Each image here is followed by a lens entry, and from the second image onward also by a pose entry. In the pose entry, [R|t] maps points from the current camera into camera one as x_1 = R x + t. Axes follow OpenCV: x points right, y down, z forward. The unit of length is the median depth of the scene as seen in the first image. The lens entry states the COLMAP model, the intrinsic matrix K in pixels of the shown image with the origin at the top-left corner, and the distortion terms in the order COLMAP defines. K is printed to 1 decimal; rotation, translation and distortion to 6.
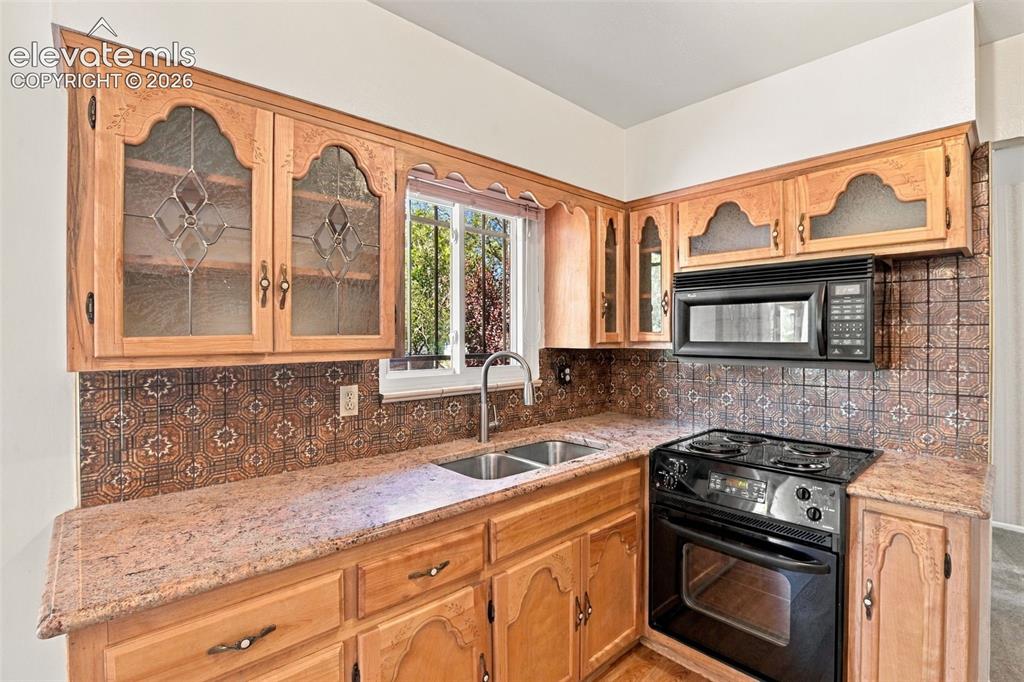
lens RADIAL K [[479.0, 0, 516.0], [0, 479.0, 334.0], [0, 0, 1]] dist [-0.034918, 0.006618]
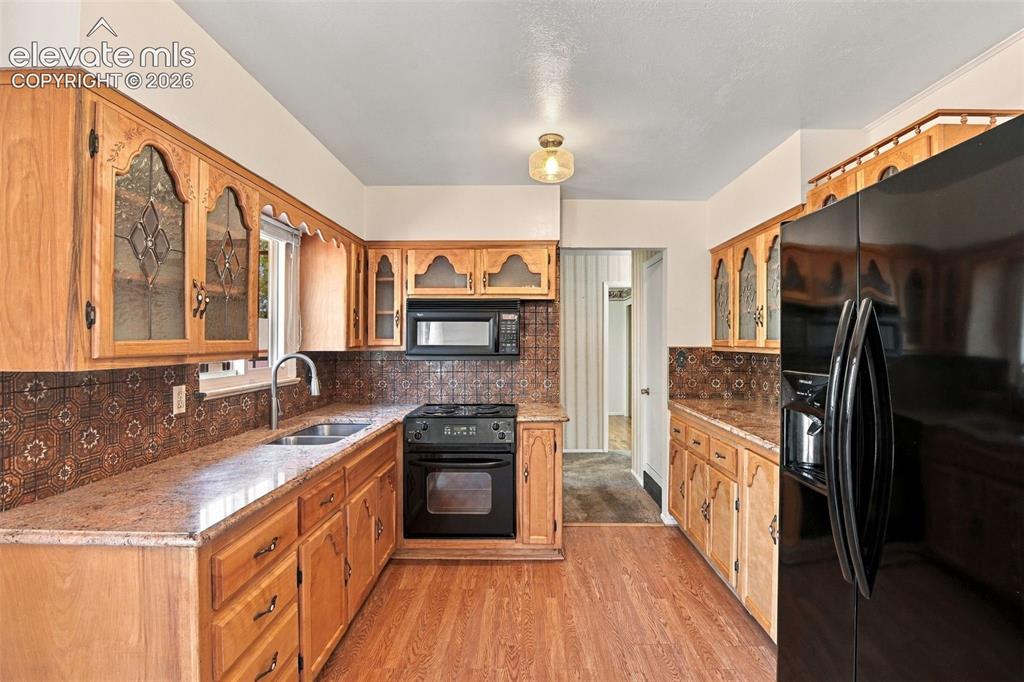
lens RADIAL K [[479.0, 0, 521.6], [0, 479.0, 339.3], [0, 0, 1]] dist [-0.034918, 0.006618]
pose [[0.689777, 0.005754, 0.723999, -0.572670], [-0.003472, 0.999983, -0.004640, 0.003178], [-0.724014, 0.000687, 0.689785, -0.309528]]
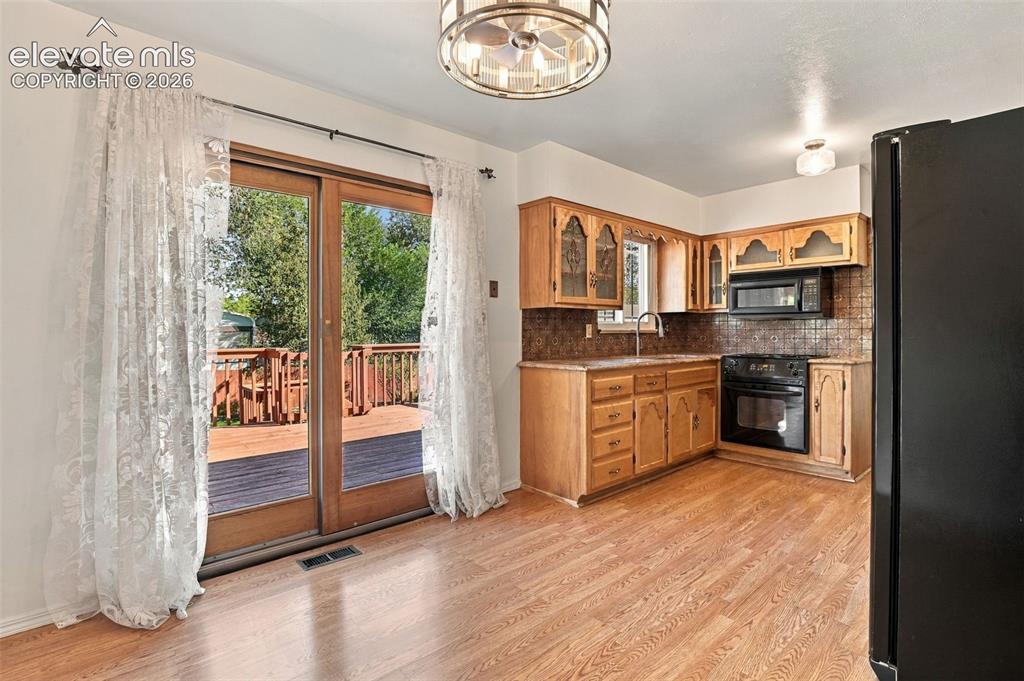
lens RADIAL K [[479.0, 0, 520.4], [0, 479.0, 326.3], [0, 0, 1]] dist [-0.034918, 0.006618]
pose [[0.999899, -0.000032, -0.014203, -0.618905], [-0.000072, 0.999973, -0.007356, 0.129193], [0.014203, 0.007356, 0.999872, -1.208797]]
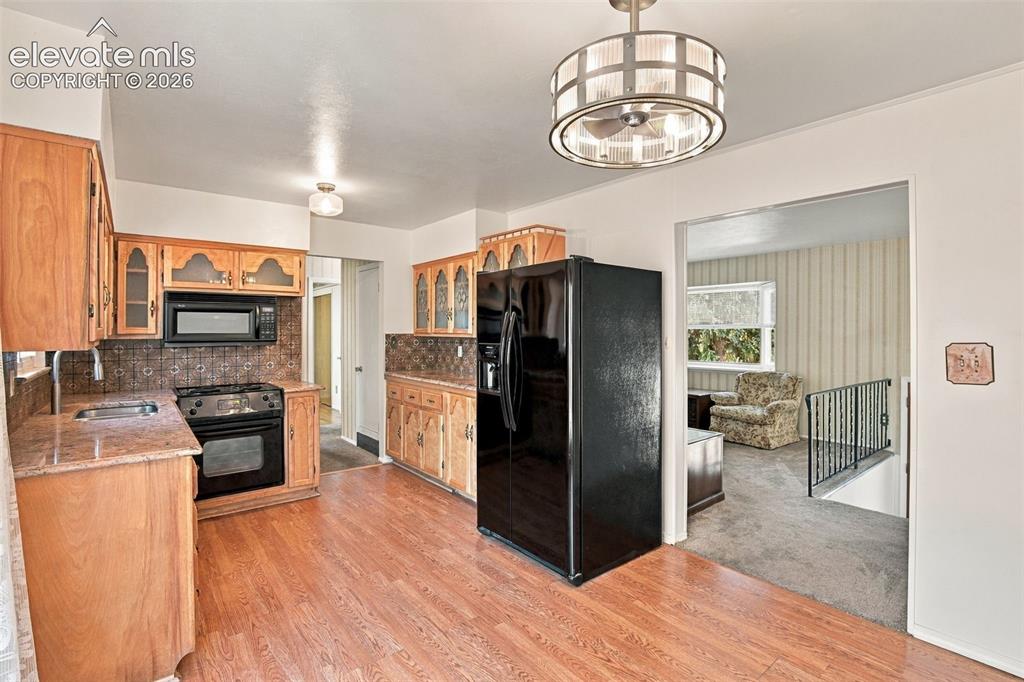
lens RADIAL K [[479.0, 0, 519.7], [0, 479.0, 328.7], [0, 0, 1]] dist [-0.034918, 0.006618]
pose [[0.065417, 0.005736, 0.997842, -1.370998], [-0.000909, 0.999983, -0.005689, 0.008778], [-0.997858, -0.000535, 0.065421, -0.331703]]
